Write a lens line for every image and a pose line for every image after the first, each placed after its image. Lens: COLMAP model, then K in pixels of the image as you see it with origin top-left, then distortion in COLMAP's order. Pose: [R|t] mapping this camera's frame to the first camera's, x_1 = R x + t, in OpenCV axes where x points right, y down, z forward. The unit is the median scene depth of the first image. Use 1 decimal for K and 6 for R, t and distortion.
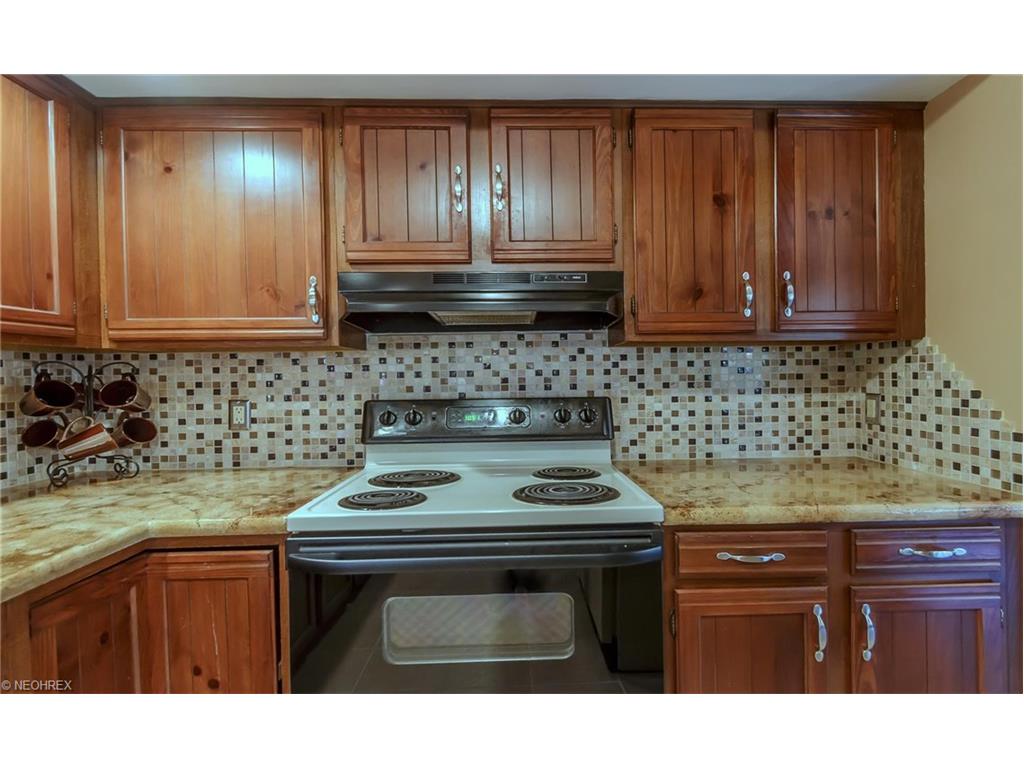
lens RADIAL K [[472.6, 0, 514.2], [0, 472.6, 375.1], [0, 0, 1]] dist [0.004462, 0.000918]
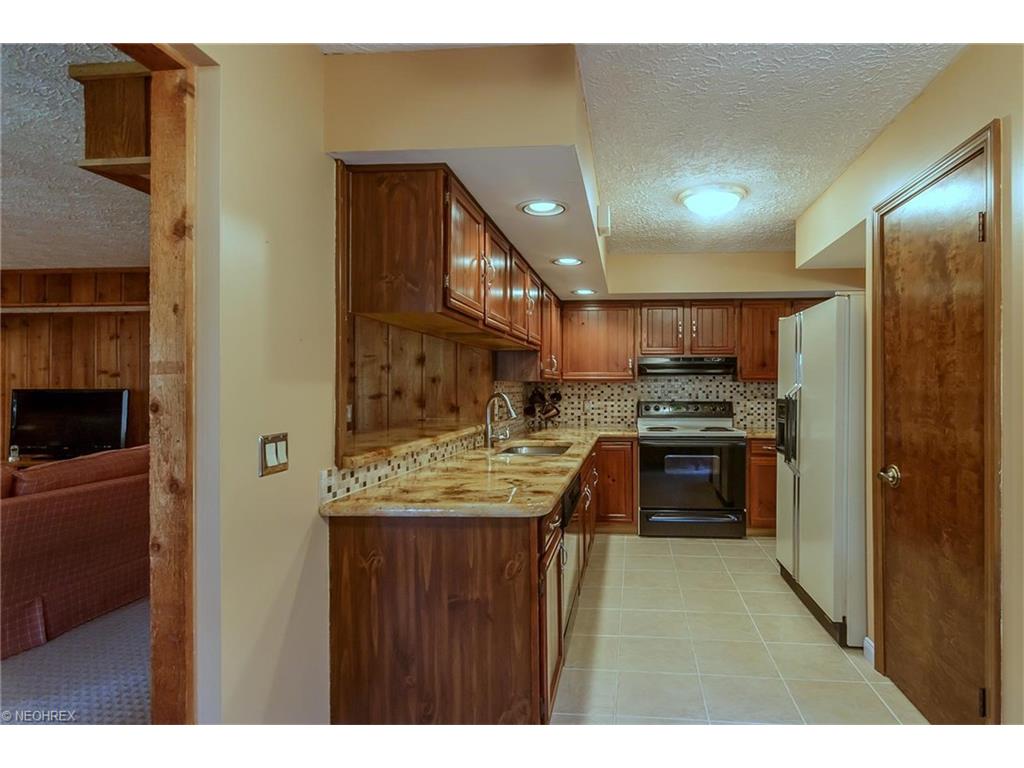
lens RADIAL K [[516.2, 0, 575.9], [0, 516.2, 390.8], [0, 0, 1]] dist [0.000045, -0.000252]
pose [[0.994347, 0.013381, -0.105329, -0.342365], [-0.012029, 0.999837, 0.013469, -0.039331], [0.105492, -0.012126, 0.994346, -1.852363]]
